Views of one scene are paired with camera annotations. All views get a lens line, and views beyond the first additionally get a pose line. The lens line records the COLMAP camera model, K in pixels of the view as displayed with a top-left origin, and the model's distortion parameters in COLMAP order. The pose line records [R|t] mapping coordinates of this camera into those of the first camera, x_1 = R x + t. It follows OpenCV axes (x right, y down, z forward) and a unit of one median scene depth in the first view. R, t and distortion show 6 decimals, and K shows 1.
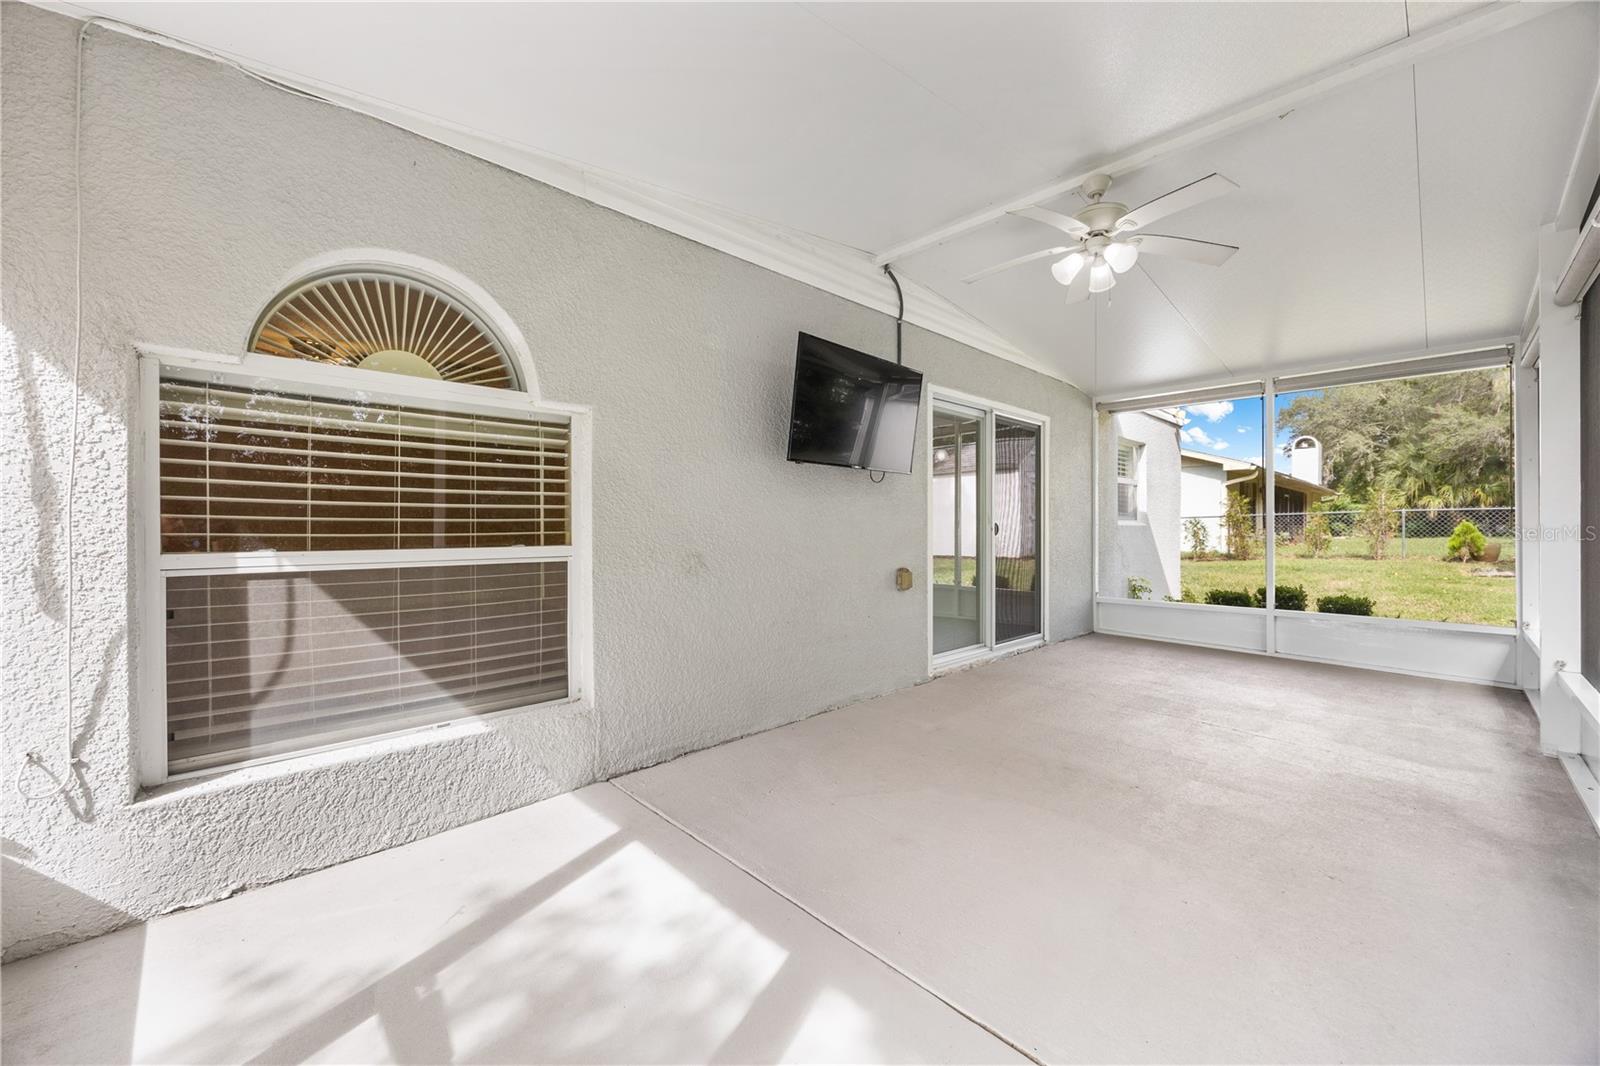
lens RADIAL K [[618.0, 0, 803.8], [0, 618.0, 531.5], [0, 0, 1]] dist [-0.005403, 0.000427]
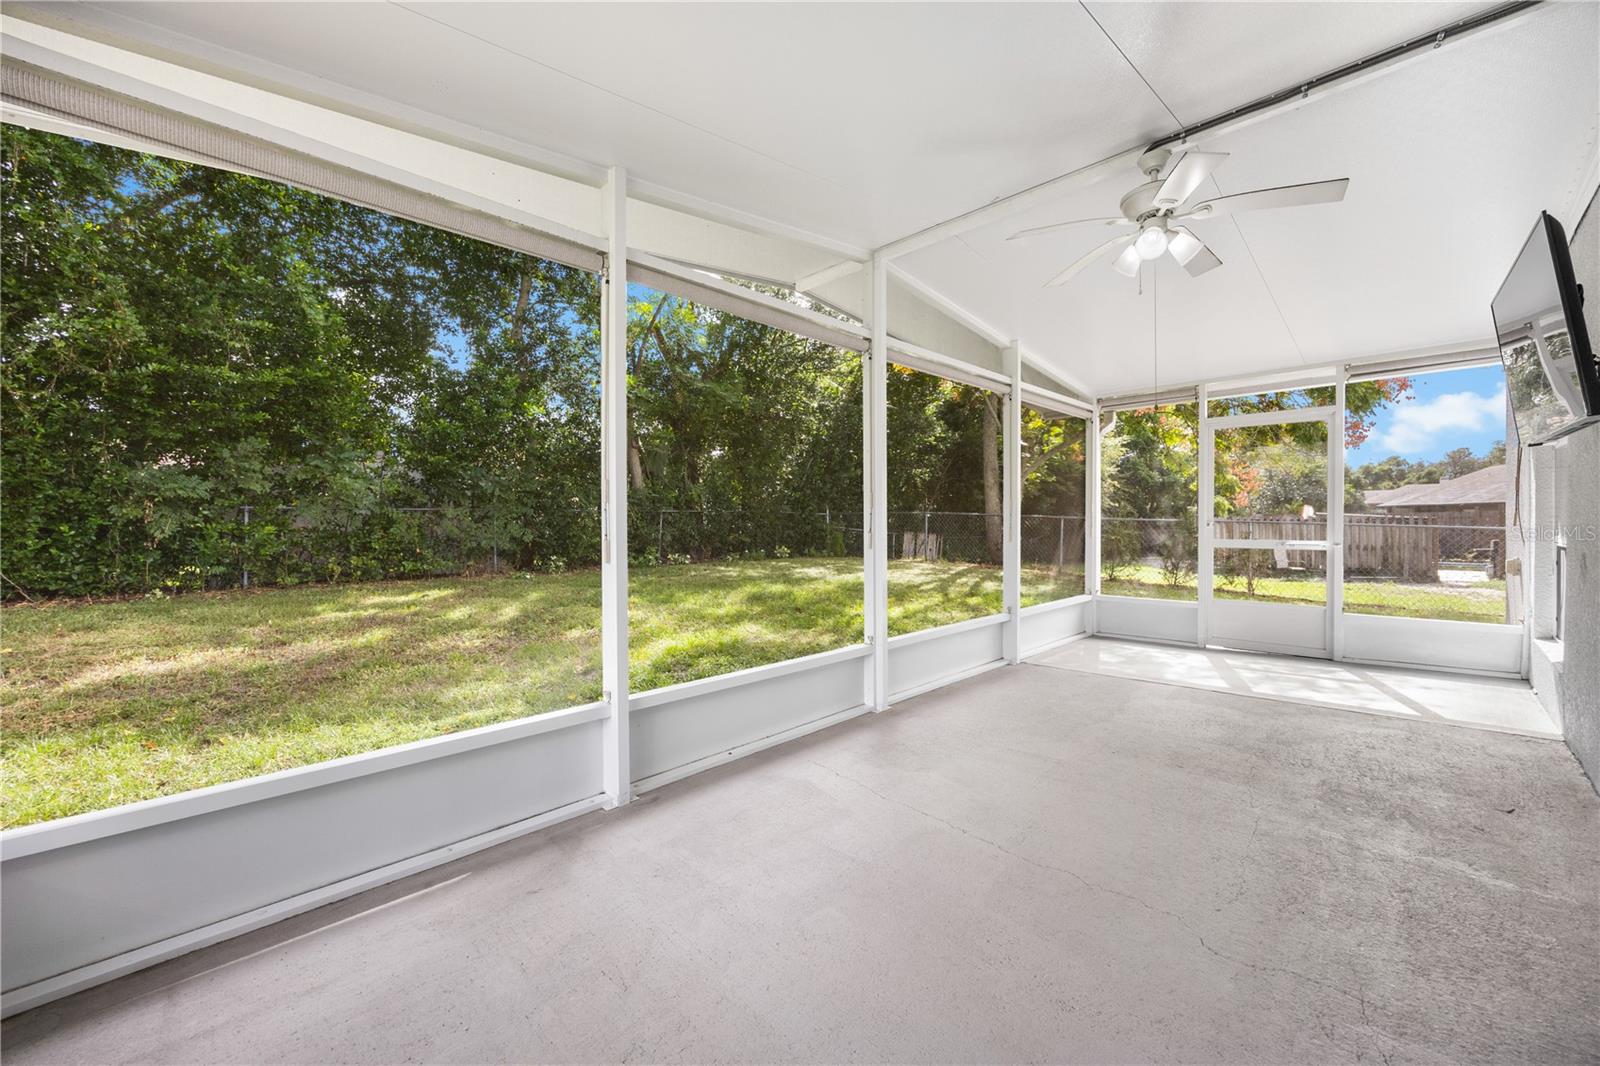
lens RADIAL K [[618.0, 0, 799.9], [0, 618.0, 530.1], [0, 0, 1]] dist [-0.005403, 0.000427]
pose [[-0.999946, 0.009430, -0.004265, 1.154970], [0.009370, 0.999861, 0.013783, -0.025887], [0.004394, 0.013742, -0.999896, 2.194964]]
